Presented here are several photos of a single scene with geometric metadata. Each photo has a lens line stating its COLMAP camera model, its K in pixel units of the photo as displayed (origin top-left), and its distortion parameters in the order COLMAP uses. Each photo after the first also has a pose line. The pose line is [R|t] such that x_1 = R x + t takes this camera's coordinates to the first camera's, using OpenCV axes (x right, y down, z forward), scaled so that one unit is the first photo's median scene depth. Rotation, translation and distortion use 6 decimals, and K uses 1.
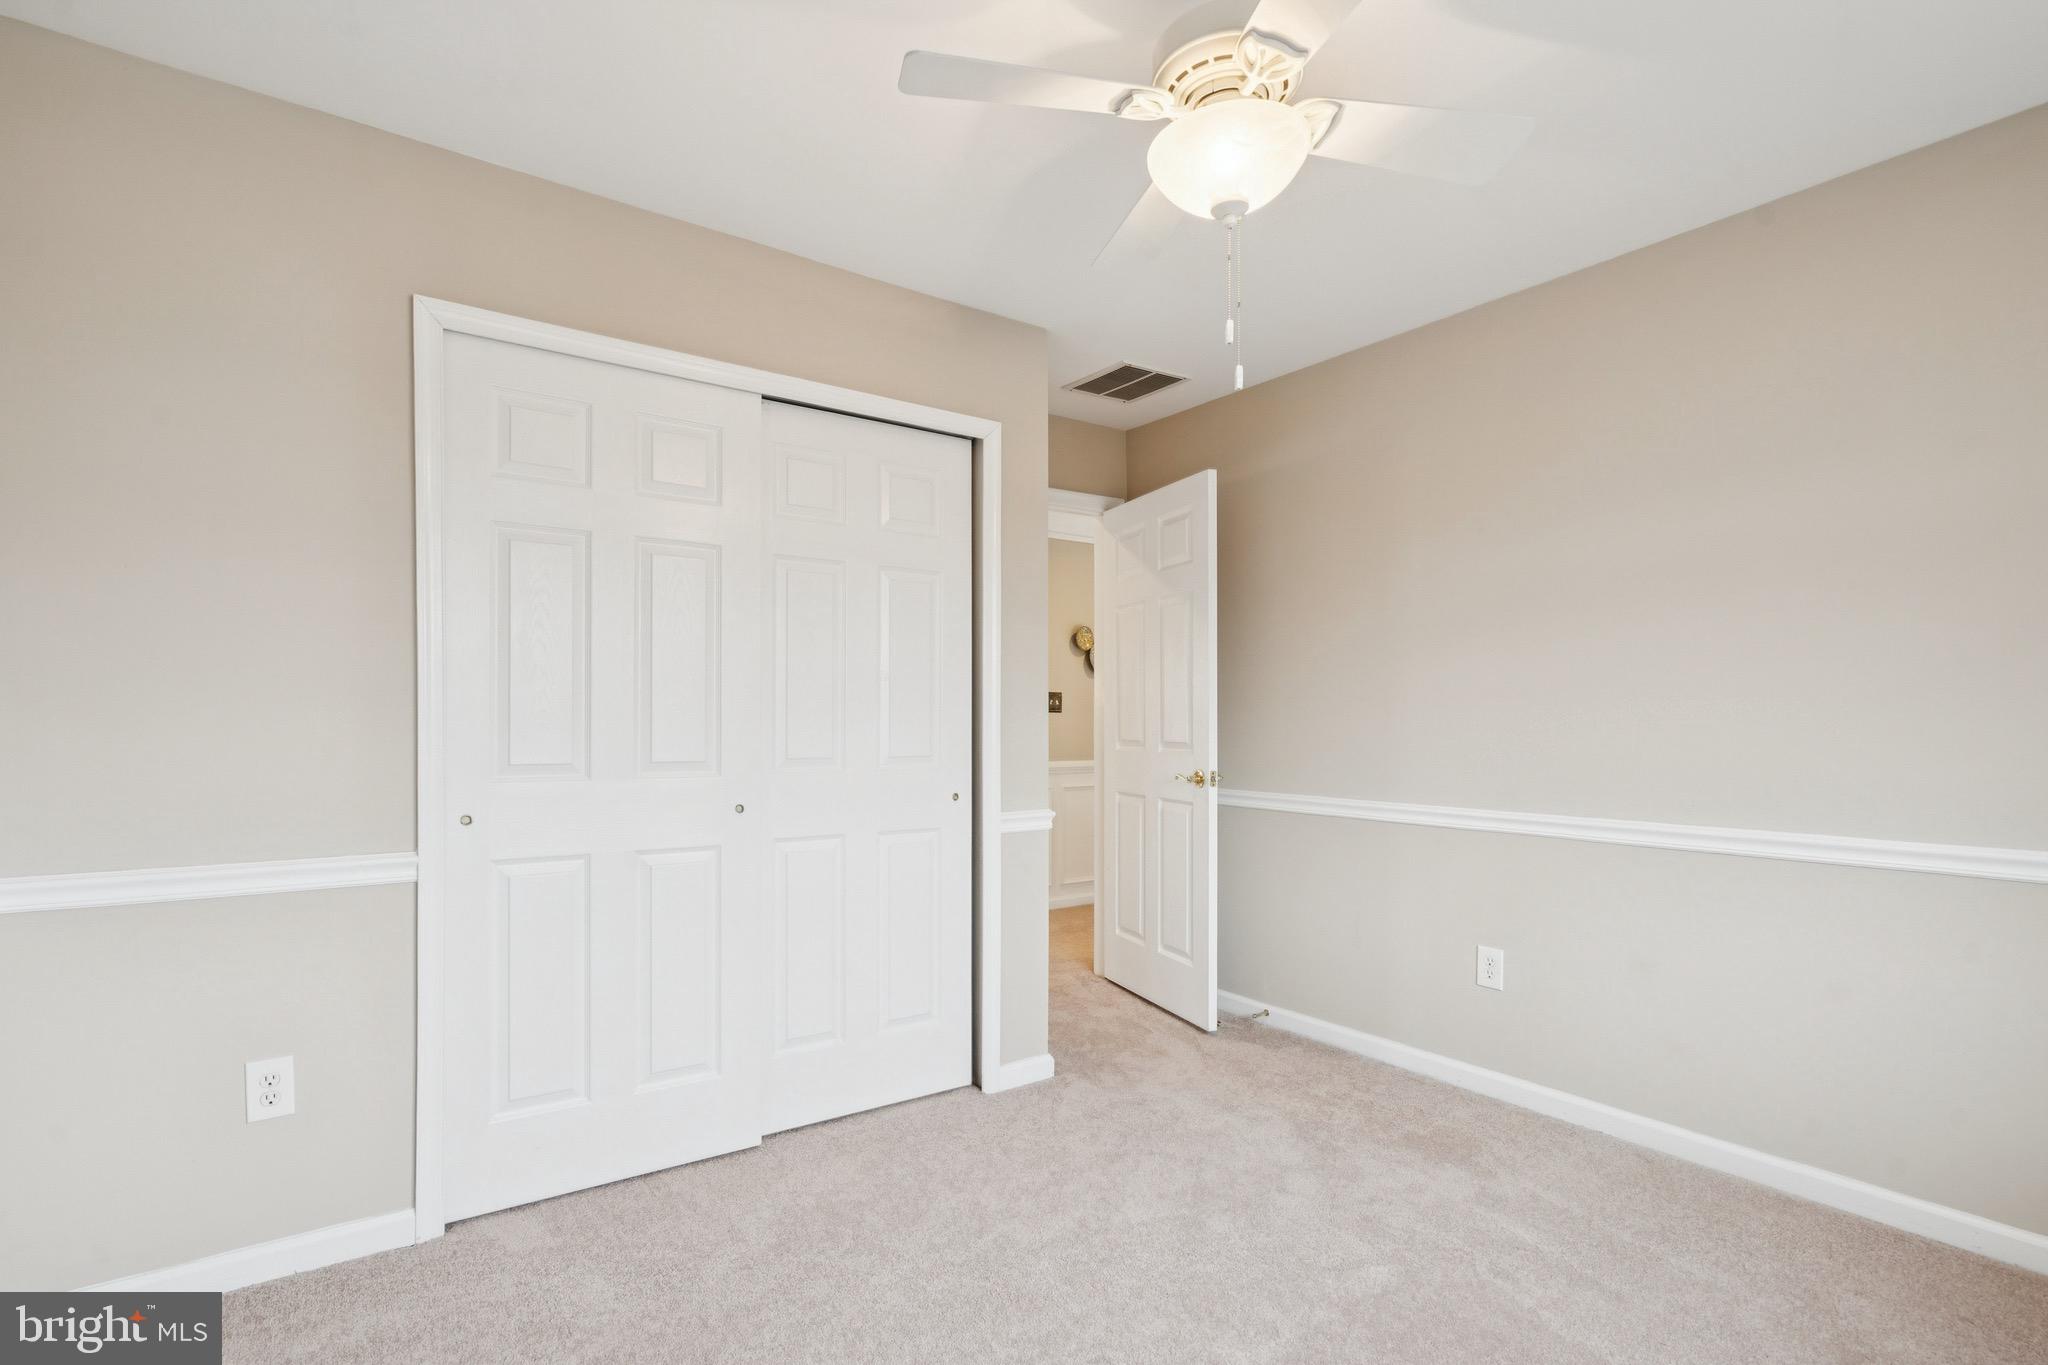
lens RADIAL K [[938.9, 0, 972.8], [0, 938.9, 706.3], [0, 0, 1]] dist [0.001211, 0.000567]
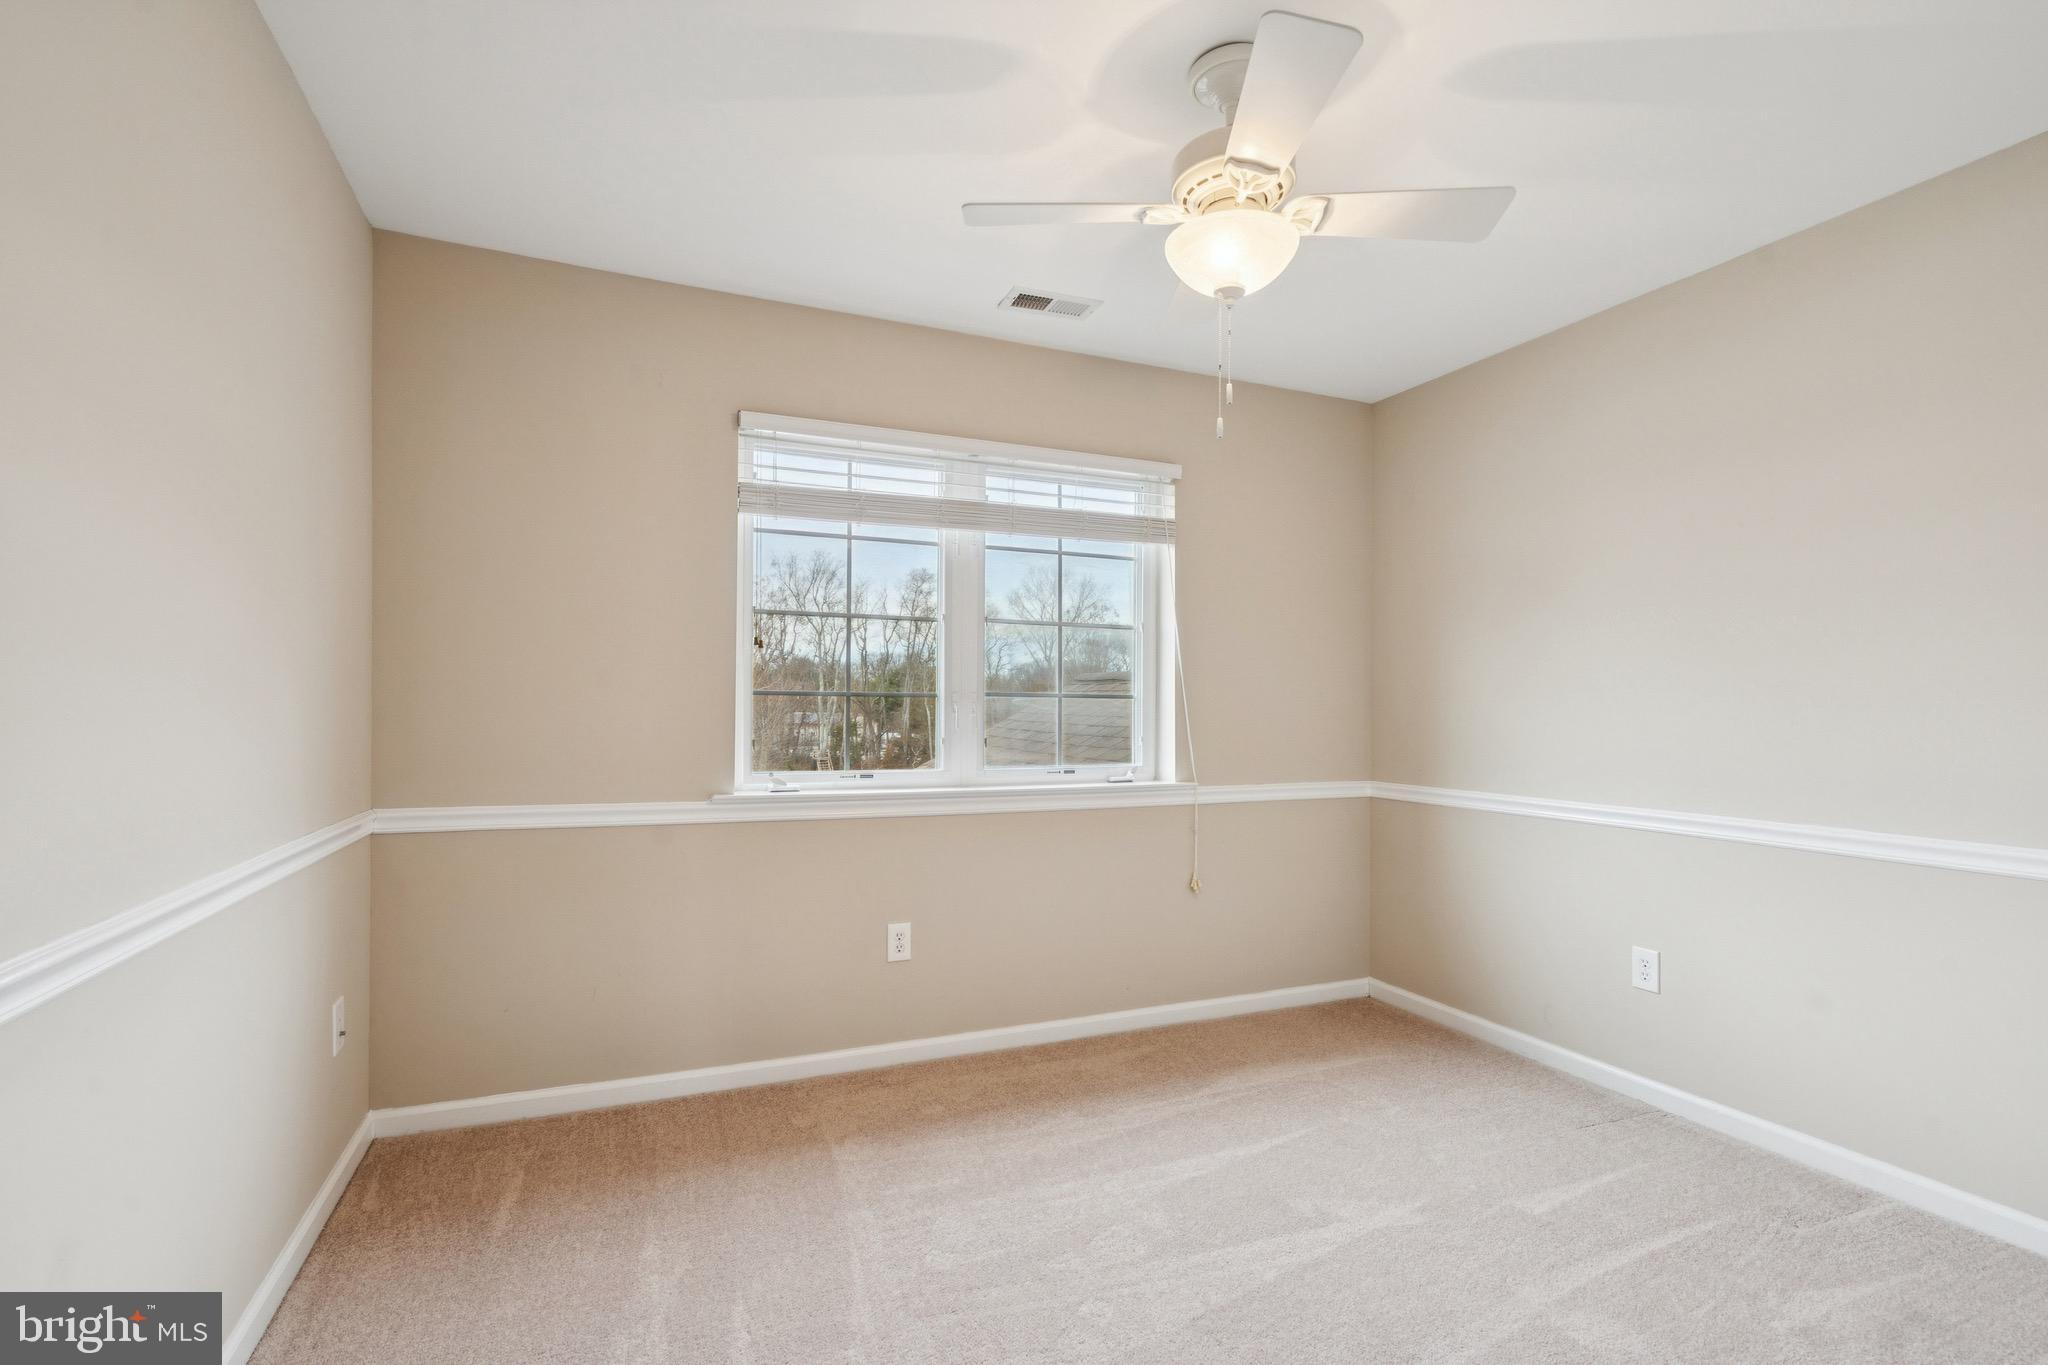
lens RADIAL K [[938.9, 0, 1026.0], [0, 938.9, 697.7], [0, 0, 1]] dist [0.001211, 0.000567]
pose [[0.980010, 0.014095, -0.198451, 0.264342], [-0.014319, 0.999897, 0.000308, 0.003525], [0.198435, 0.002540, 0.980111, -0.258856]]
